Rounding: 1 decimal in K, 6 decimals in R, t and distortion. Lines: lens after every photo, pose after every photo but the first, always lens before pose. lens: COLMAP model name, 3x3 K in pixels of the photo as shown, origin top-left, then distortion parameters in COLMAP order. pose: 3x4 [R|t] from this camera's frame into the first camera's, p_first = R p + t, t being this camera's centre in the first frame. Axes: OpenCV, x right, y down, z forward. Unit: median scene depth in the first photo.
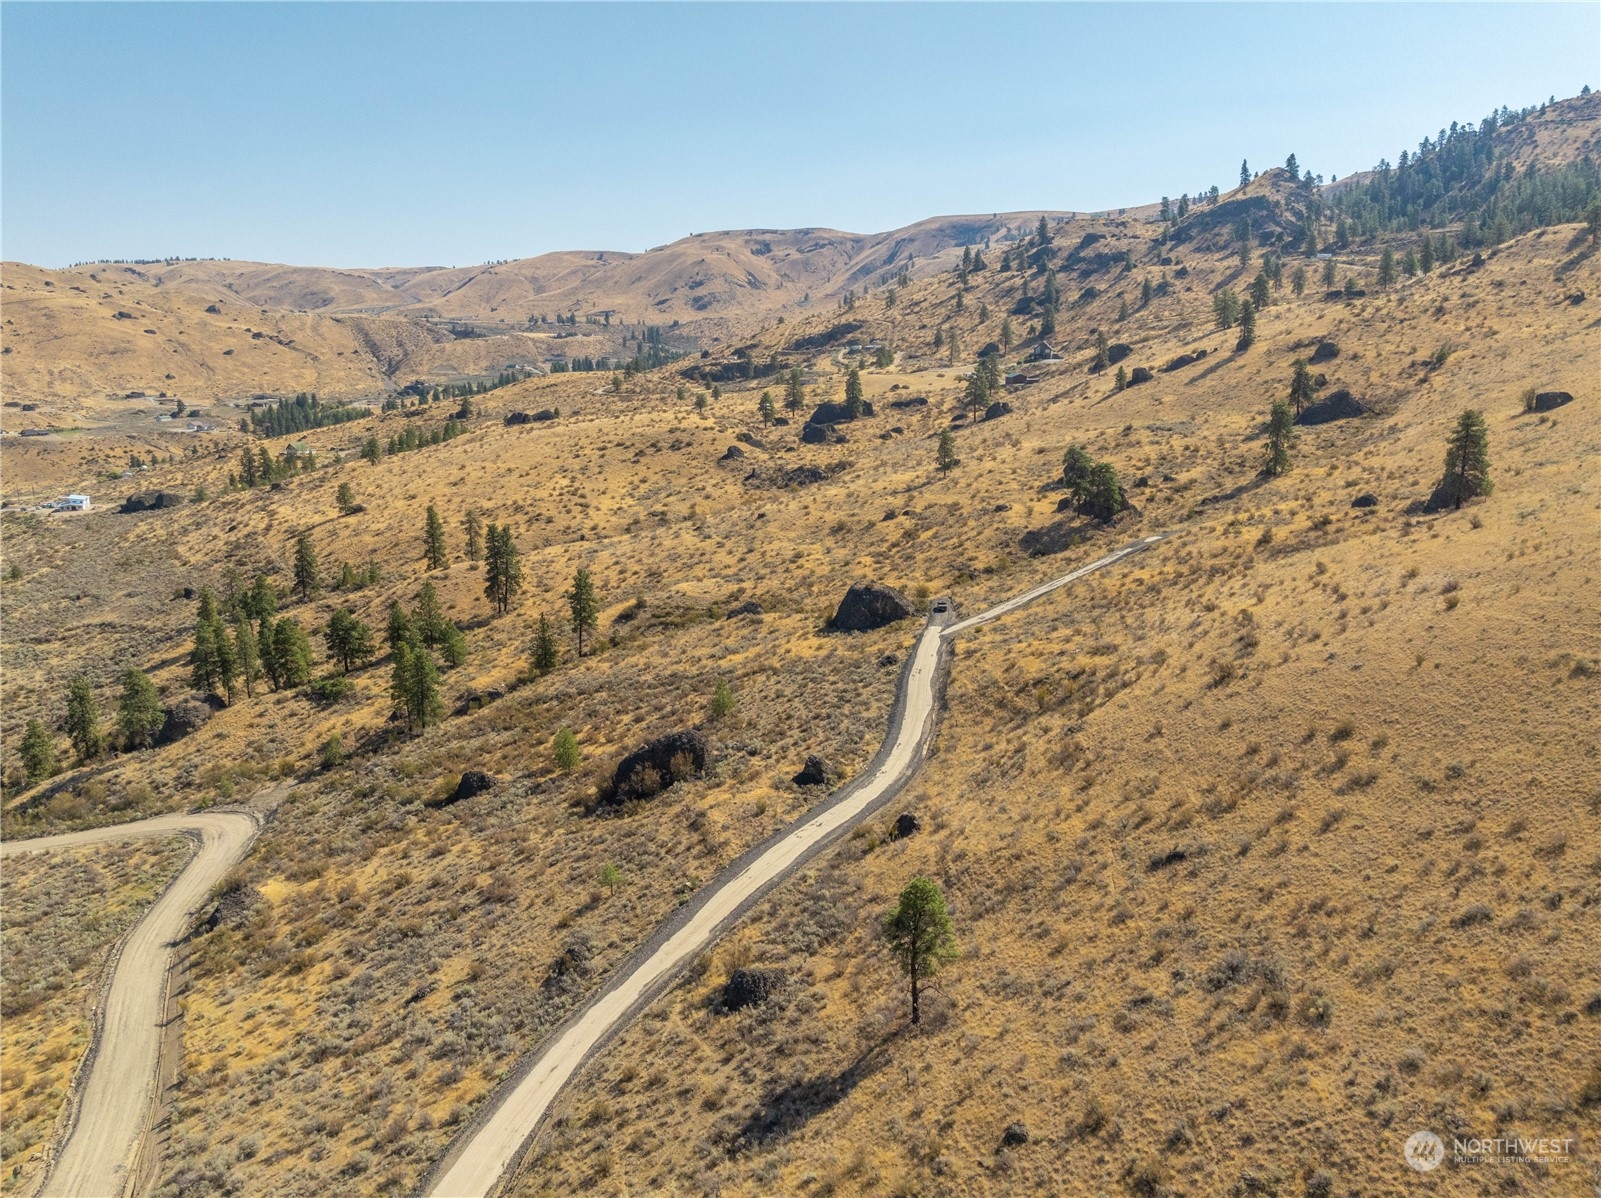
lens RADIAL K [[1128.7, 0, 803.3], [0, 1128.7, 600.4], [0, 0, 1]] dist [-0.039738, 0.003938]
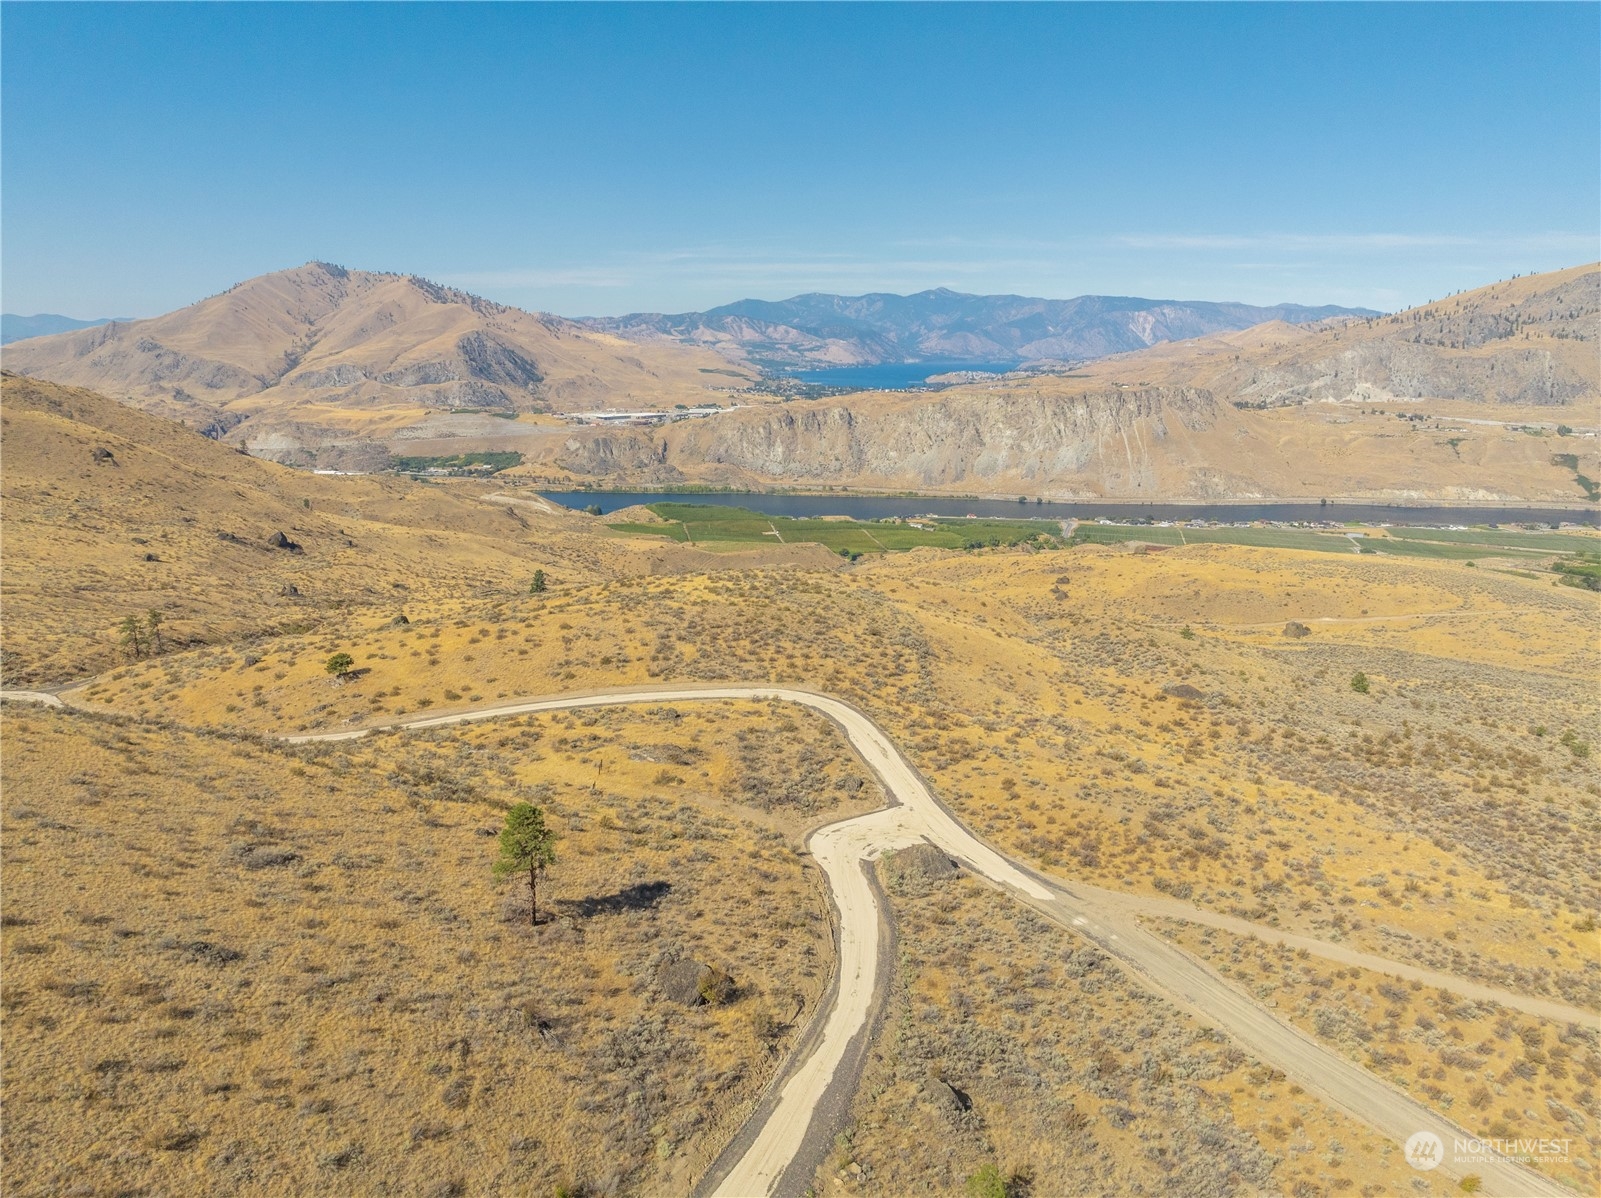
lens RADIAL K [[1128.7, 0, 802.3], [0, 1128.7, 600.0], [0, 0, 1]] dist [-0.039738, 0.003938]
pose [[-0.970932, 0.053972, -0.233191, 0.010126], [-0.051655, 0.904040, 0.424315, -0.052860], [0.233715, 0.424026, -0.874974, 0.234319]]
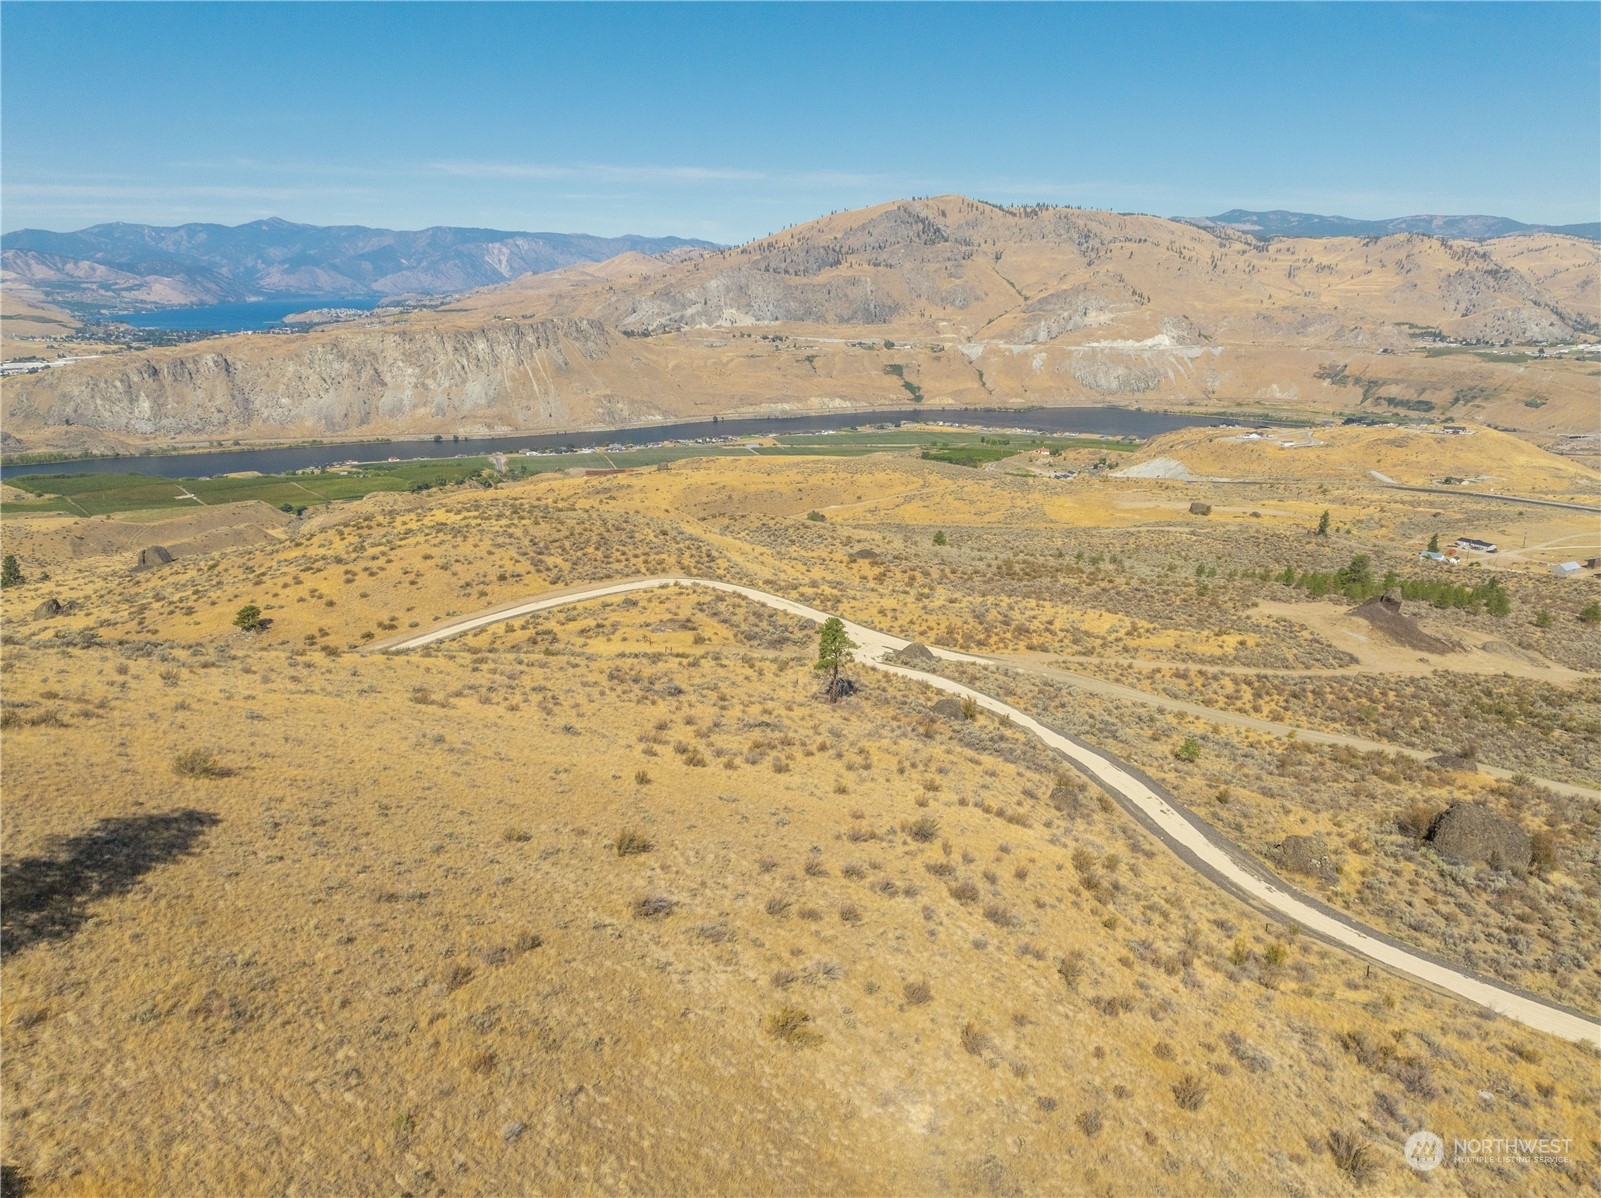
lens RADIAL K [[1128.7, 0, 802.5], [0, 1128.7, 601.3], [0, 0, 1]] dist [-0.039738, 0.003938]
pose [[-0.706761, 0.201209, -0.678236, 0.149252], [-0.150345, 0.894084, 0.421912, -0.055467], [0.691292, 0.400160, -0.601653, 0.230906]]
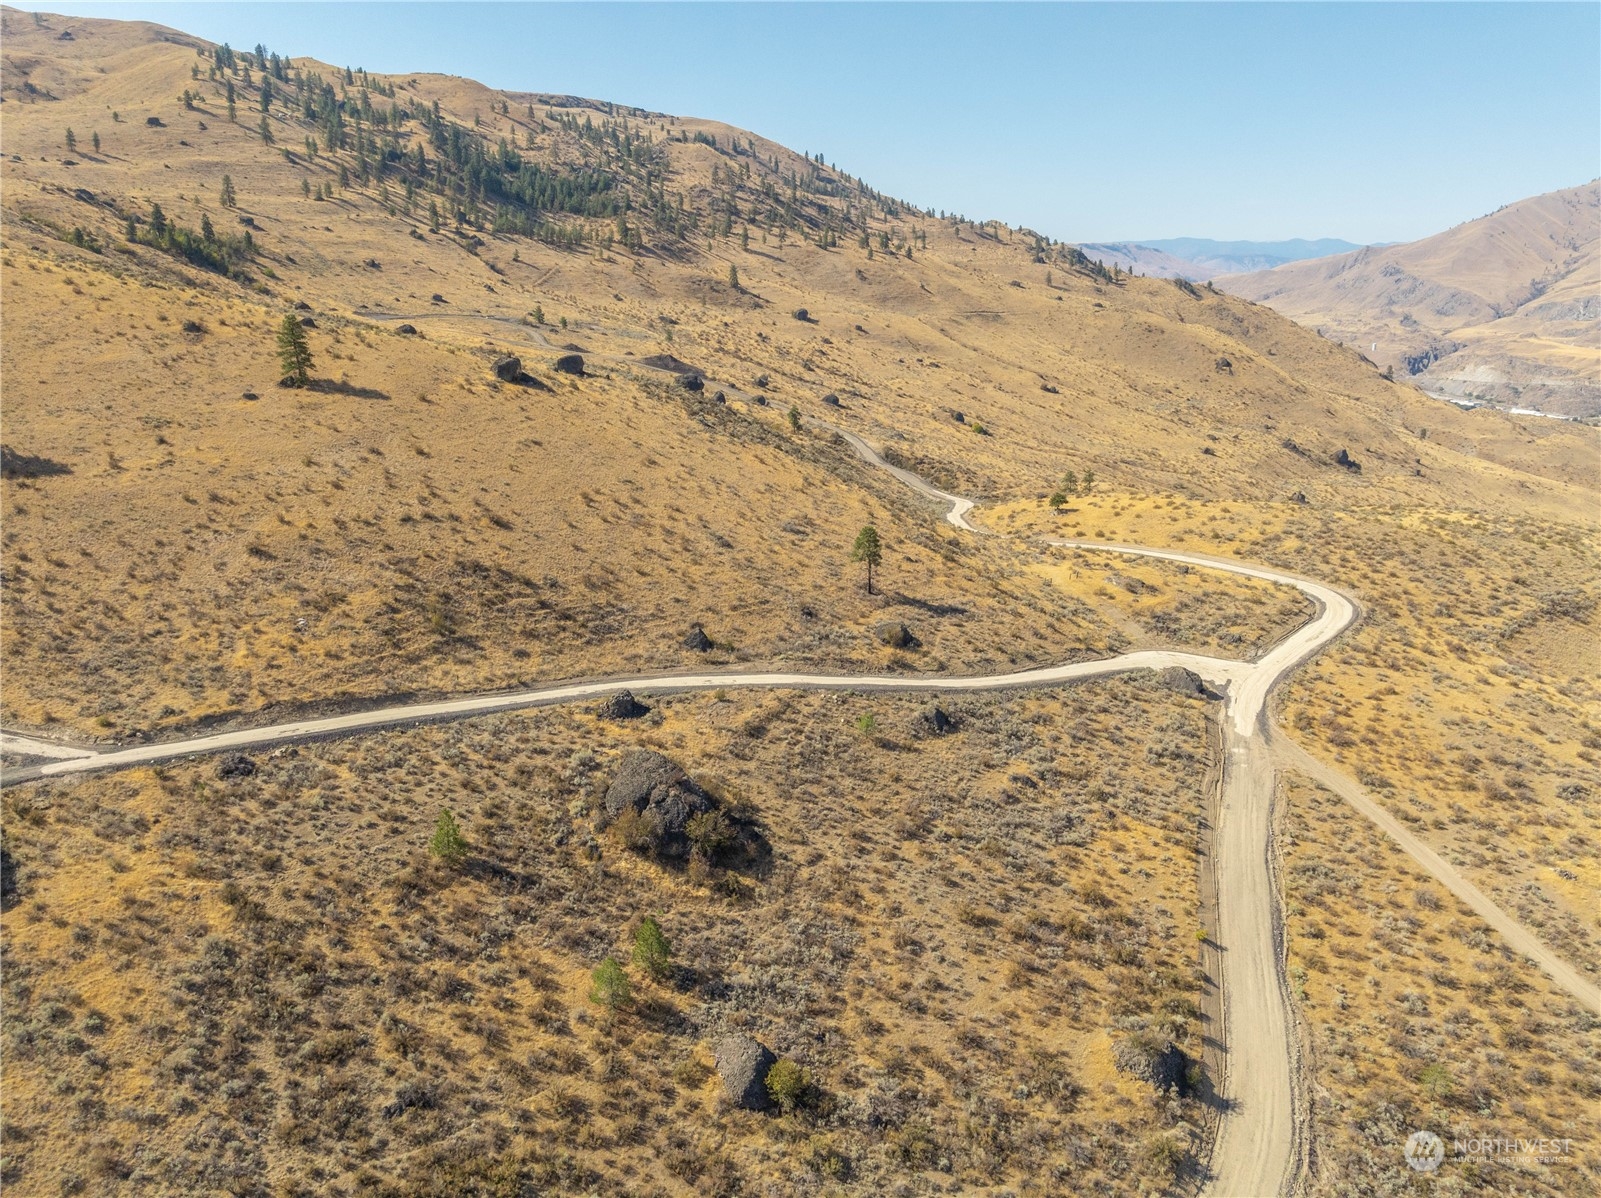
lens RADIAL K [[1128.7, 0, 801.3], [0, 1128.7, 597.9], [0, 0, 1]] dist [-0.039738, 0.003938]
pose [[-0.718638, -0.195516, 0.667333, -0.155395], [0.152853, 0.891776, 0.425878, -0.070441], [-0.678377, 0.408056, -0.610978, 0.296092]]
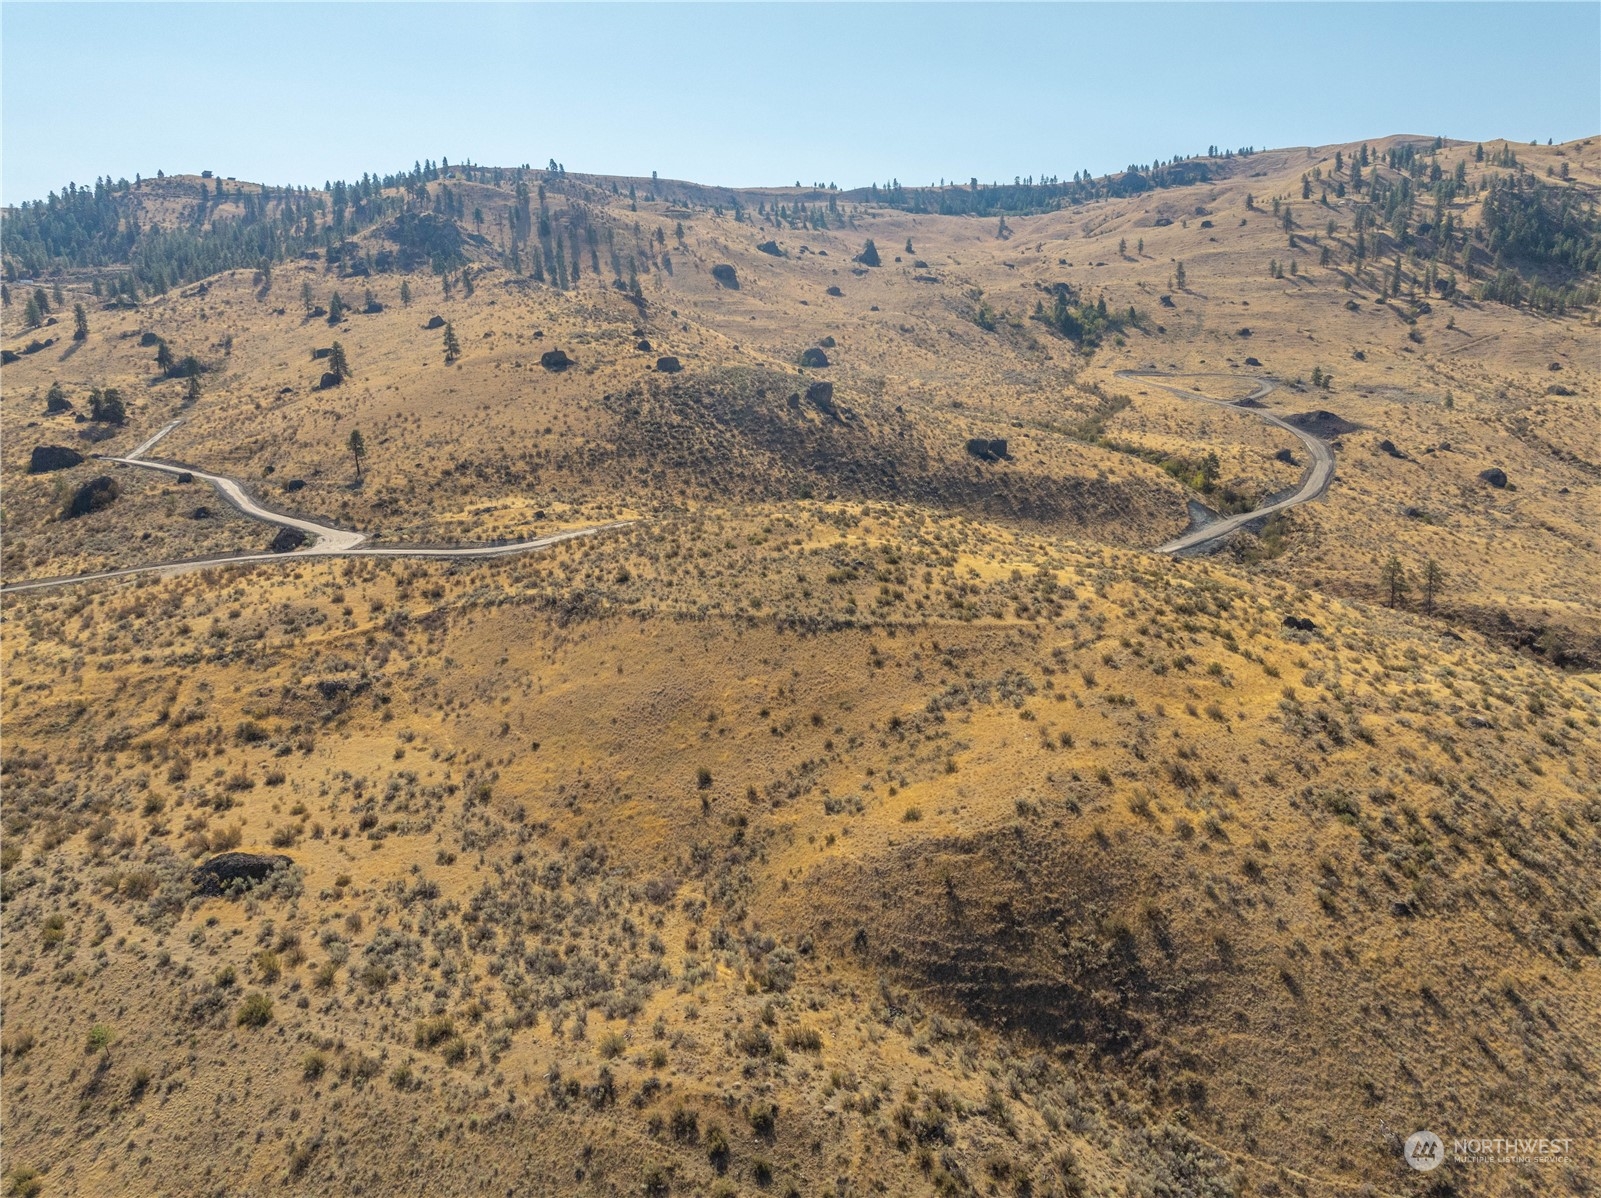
lens RADIAL K [[1128.7, 0, 802.8], [0, 1128.7, 592.8], [0, 0, 1]] dist [-0.039738, 0.003938]
pose [[0.398557, -0.162904, 0.902560, -0.301683], [0.209198, 0.974304, 0.083474, 0.087441], [-0.892966, 0.155545, 0.422395, -0.191543]]
